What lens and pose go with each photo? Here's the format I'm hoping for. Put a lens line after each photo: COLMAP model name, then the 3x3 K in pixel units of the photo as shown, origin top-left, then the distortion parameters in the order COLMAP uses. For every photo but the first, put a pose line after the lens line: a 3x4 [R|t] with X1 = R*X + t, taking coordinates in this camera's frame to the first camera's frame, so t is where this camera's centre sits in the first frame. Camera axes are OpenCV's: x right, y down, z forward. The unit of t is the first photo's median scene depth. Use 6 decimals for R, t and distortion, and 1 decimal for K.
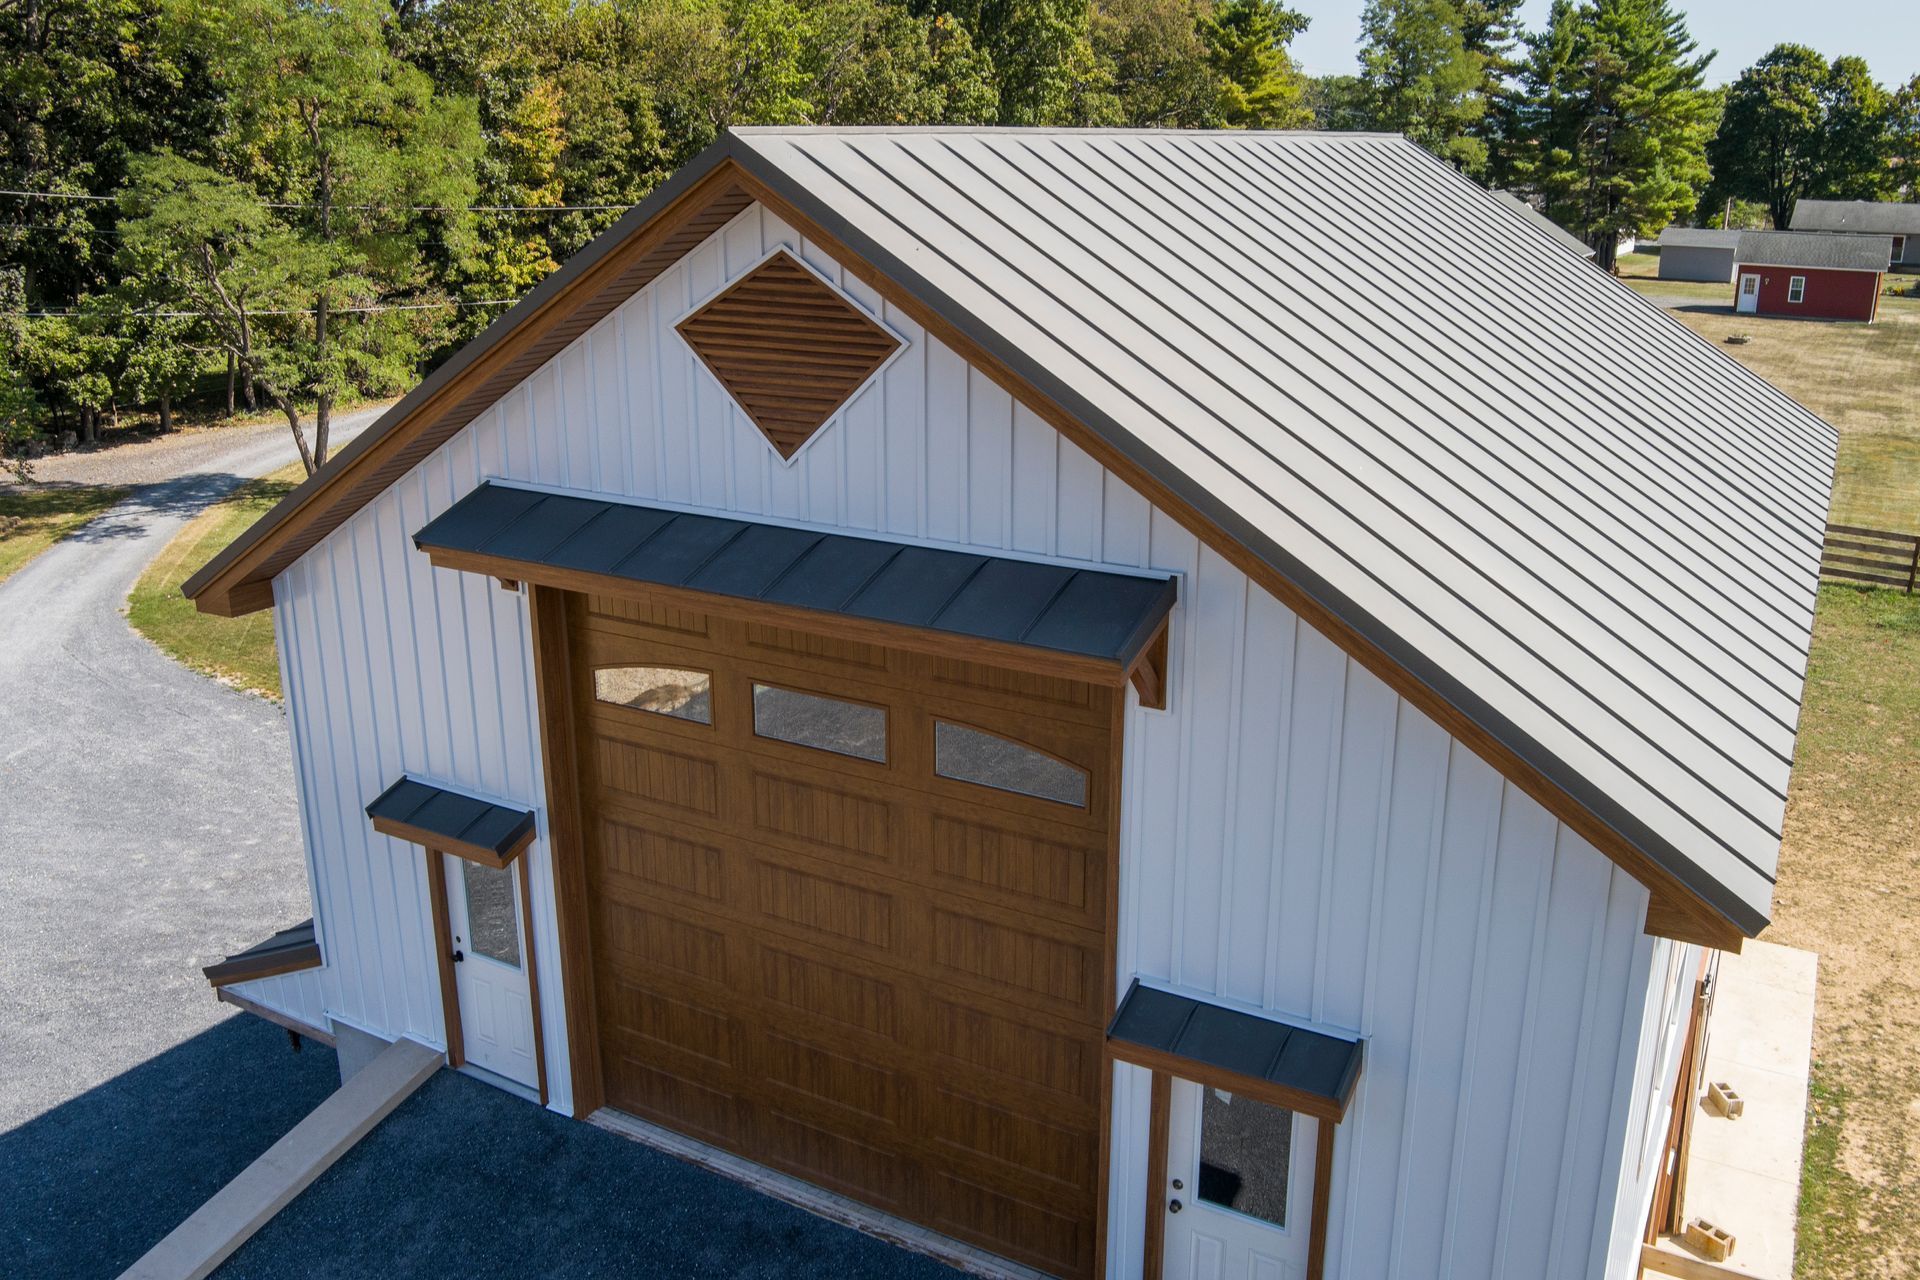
lens RADIAL K [[1552.5, 0, 920.8], [0, 1552.5, 642.4], [0, 0, 1]] dist [-0.082986, 0.043932]
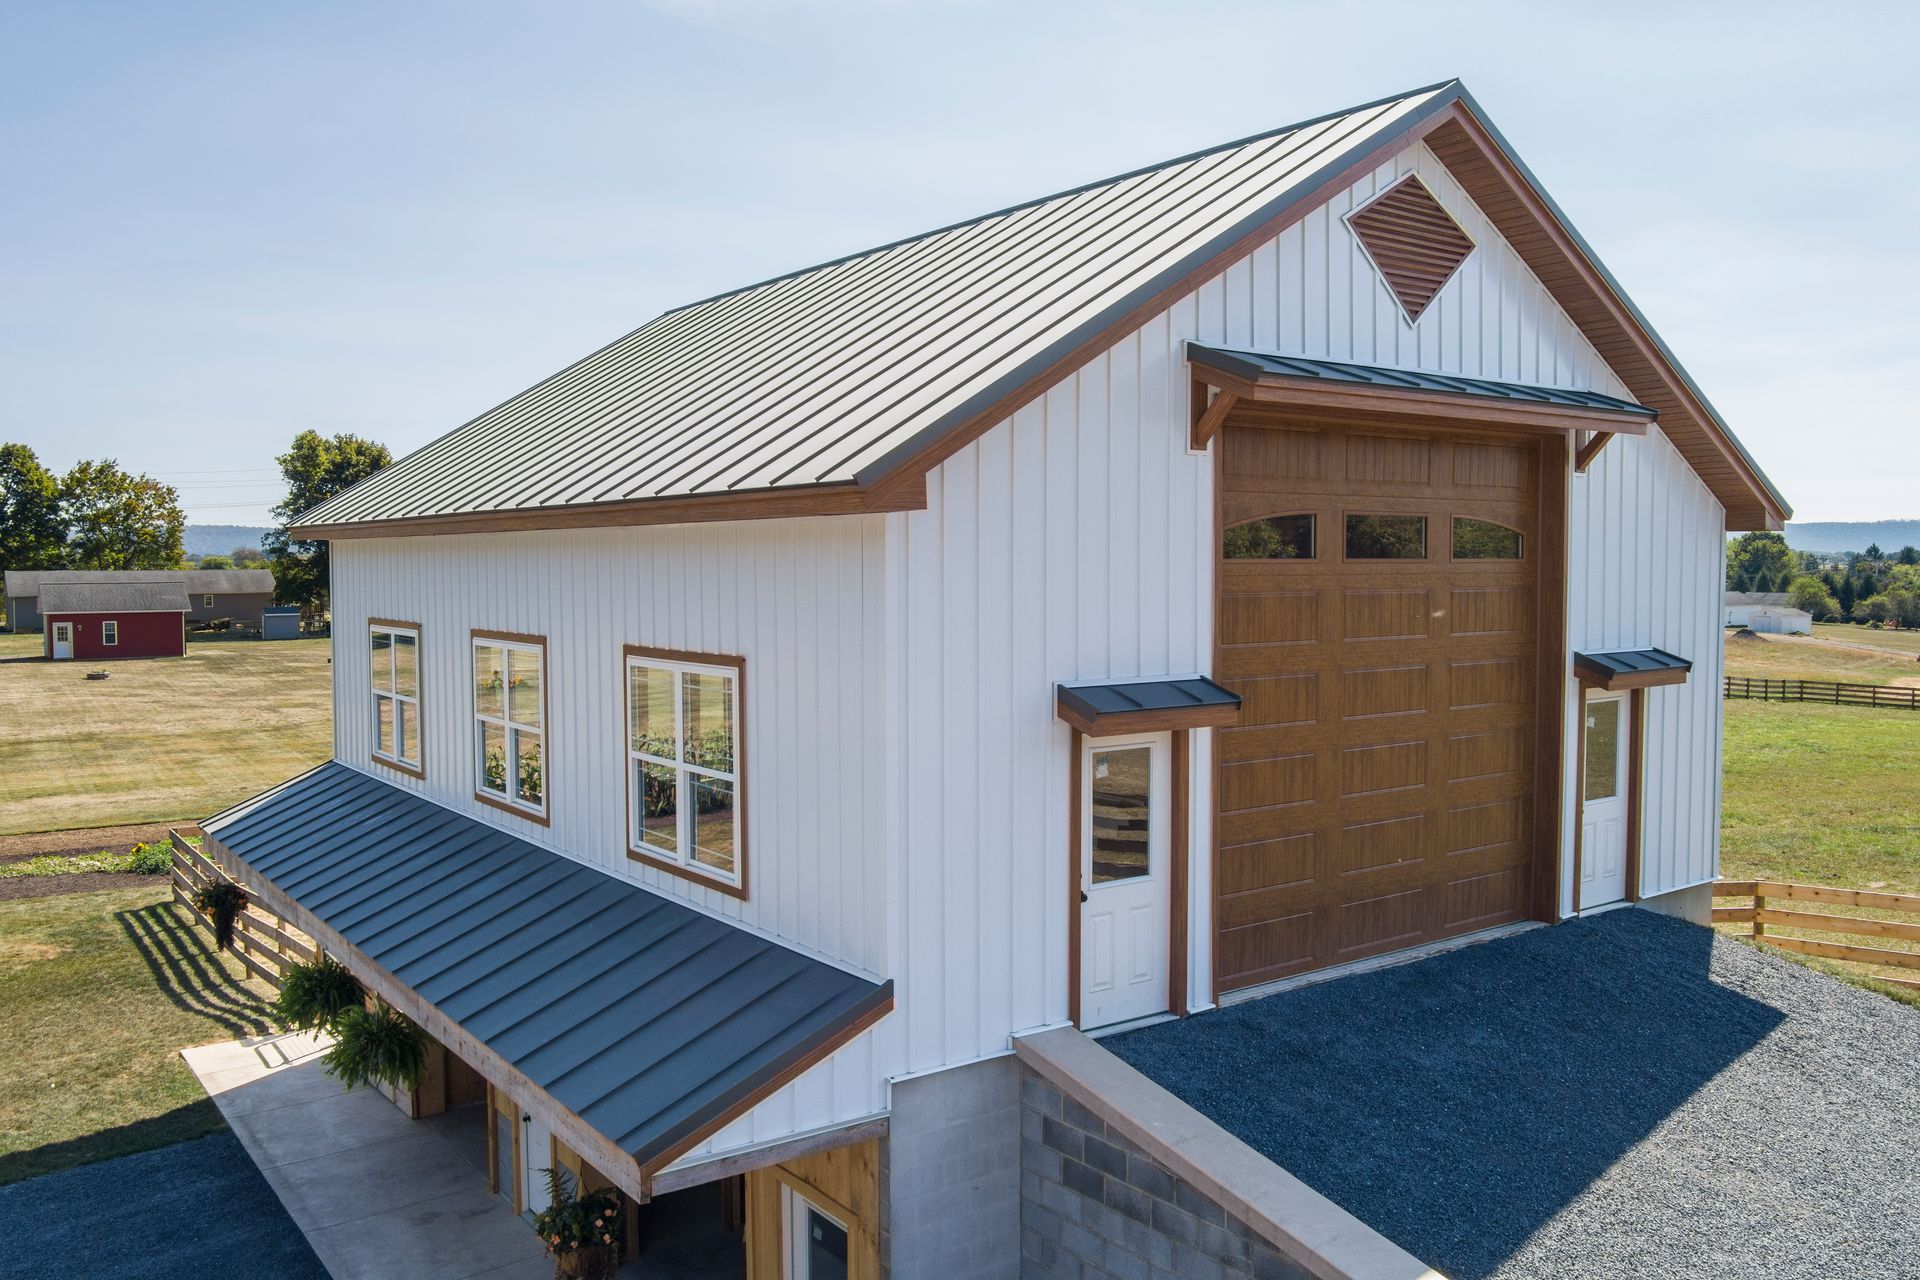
lens RADIAL K [[1552.5, 0, 952.8], [0, 1552.5, 646.0], [0, 0, 1]] dist [-0.082986, 0.043932]
pose [[0.405274, -0.051828, 0.912725, -0.843855], [0.285276, 0.955707, -0.072401, 0.076966], [-0.868545, 0.289720, 0.402108, 0.496360]]
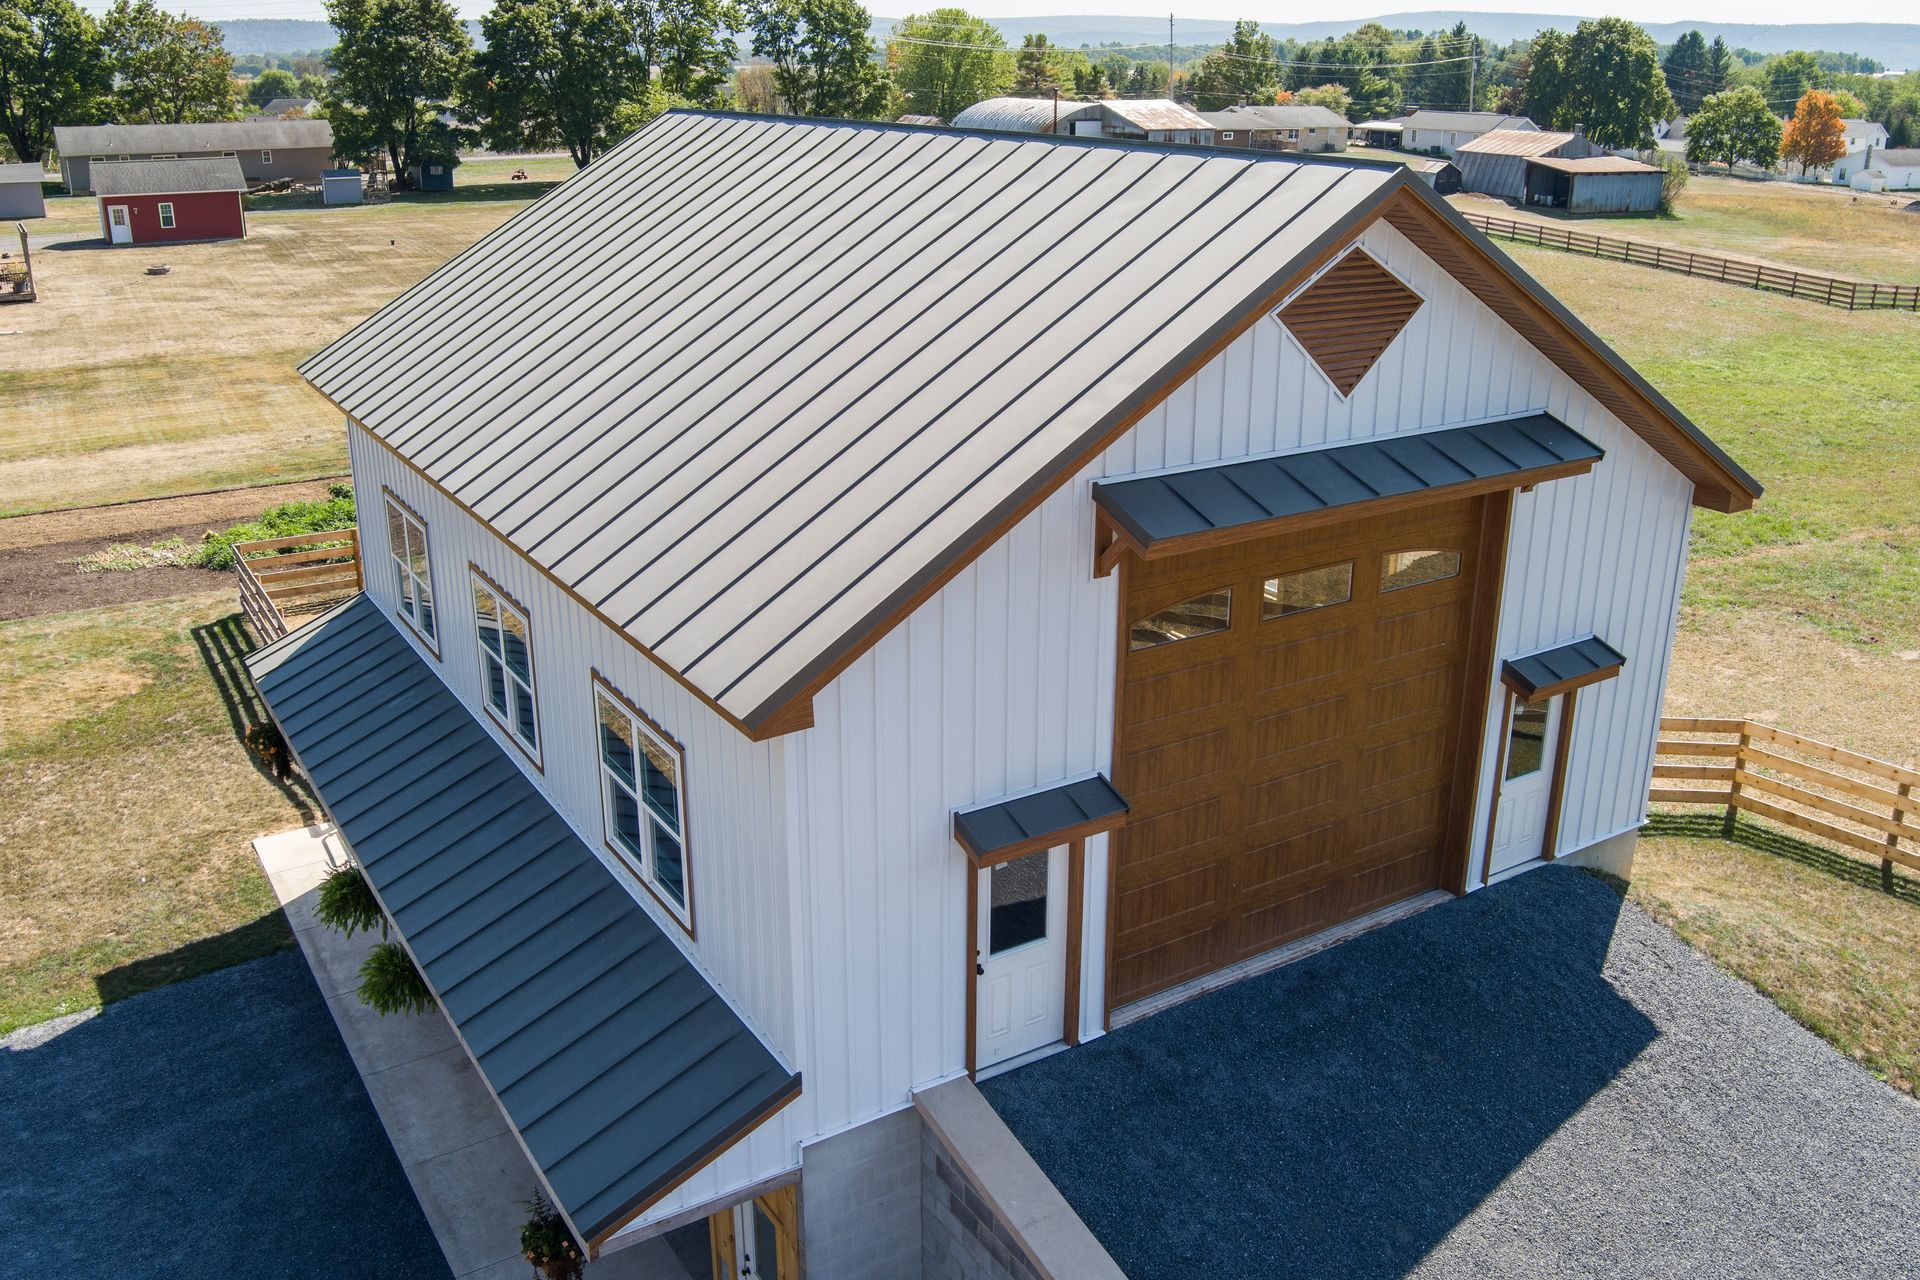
lens RADIAL K [[1612.1, 0, 969.7], [0, 1612.1, 627.8], [0, 0, 1]] dist [-0.077102, 0.033313]
pose [[0.457047, -0.296021, 0.838737, -0.834503], [0.269389, 0.944771, 0.186648, -0.156433], [-0.847666, 0.140639, 0.511550, 0.325802]]
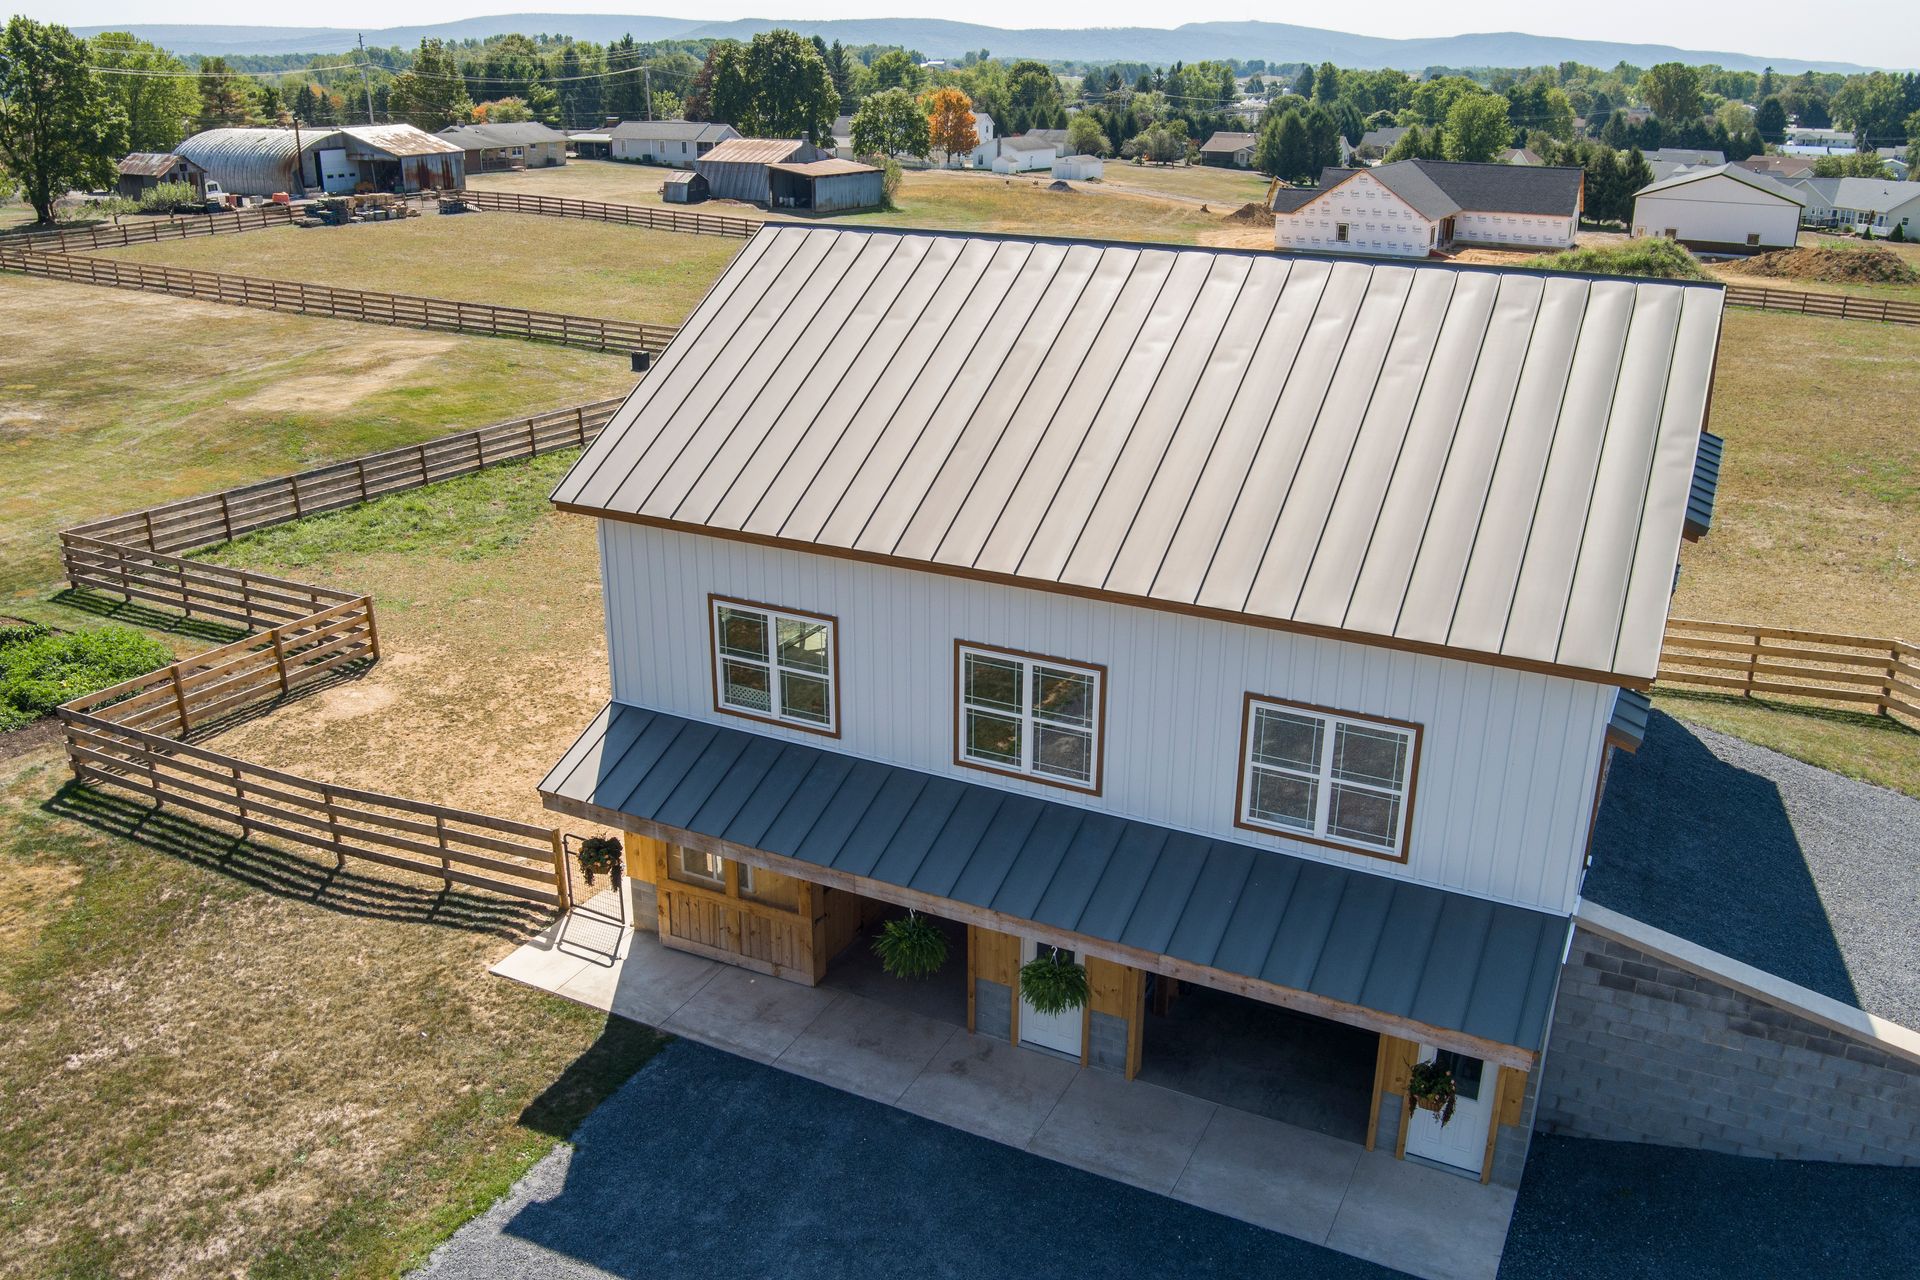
lens RADIAL K [[1552.5, 0, 947.5], [0, 1552.5, 654.8], [0, 0, 1]] dist [-0.082986, 0.043932]
pose [[-0.049222, -0.359311, 0.931919, -1.212305], [0.307692, 0.882216, 0.356400, -0.512200], [-0.950212, 0.304286, 0.067133, 1.074922]]
